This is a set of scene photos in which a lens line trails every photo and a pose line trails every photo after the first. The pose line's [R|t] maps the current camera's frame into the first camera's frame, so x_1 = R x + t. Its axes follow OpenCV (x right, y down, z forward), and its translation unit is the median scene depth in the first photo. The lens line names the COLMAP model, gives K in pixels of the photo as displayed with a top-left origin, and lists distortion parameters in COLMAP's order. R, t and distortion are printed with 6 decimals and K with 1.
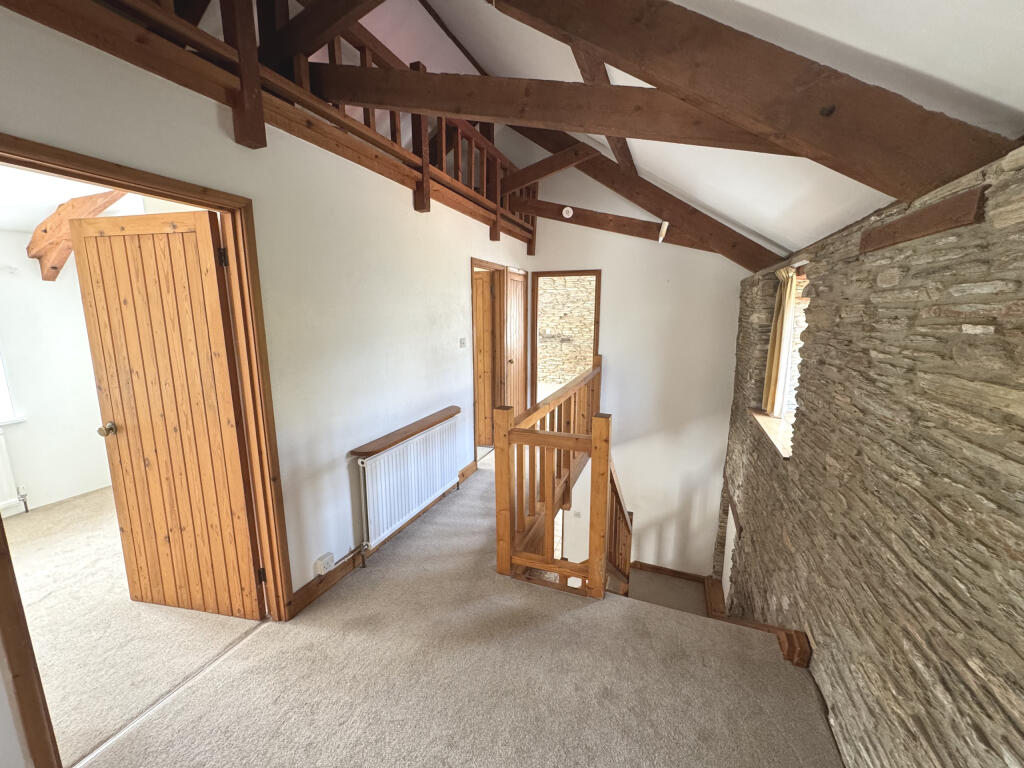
lens RADIAL K [[407.8, 0, 512.0], [0, 407.8, 384.0], [0, 0, 1]] dist [-0.000785, -0.000300]
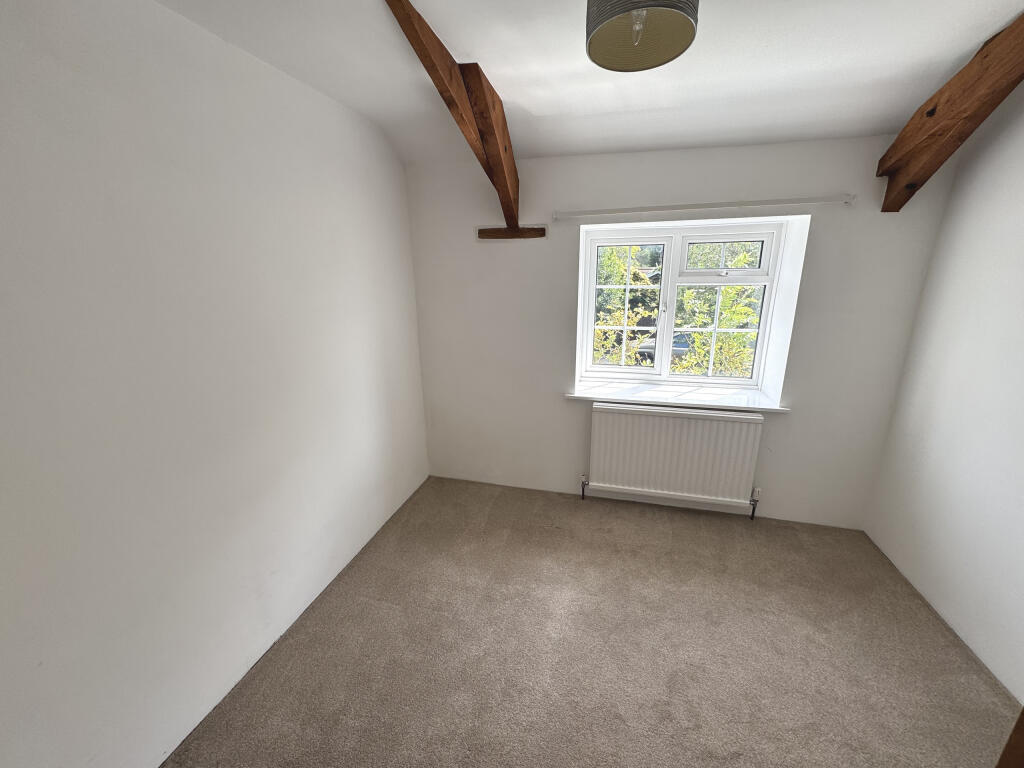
lens RADIAL K [[407.8, 0, 512.0], [0, 407.8, 384.0], [0, 0, 1]] dist [-0.000785, -0.000300]
pose [[0.115345, 0.268417, -0.956372, -0.559388], [-0.161282, 0.955083, 0.248603, -0.066234], [0.980145, 0.125571, 0.153455, 0.385401]]
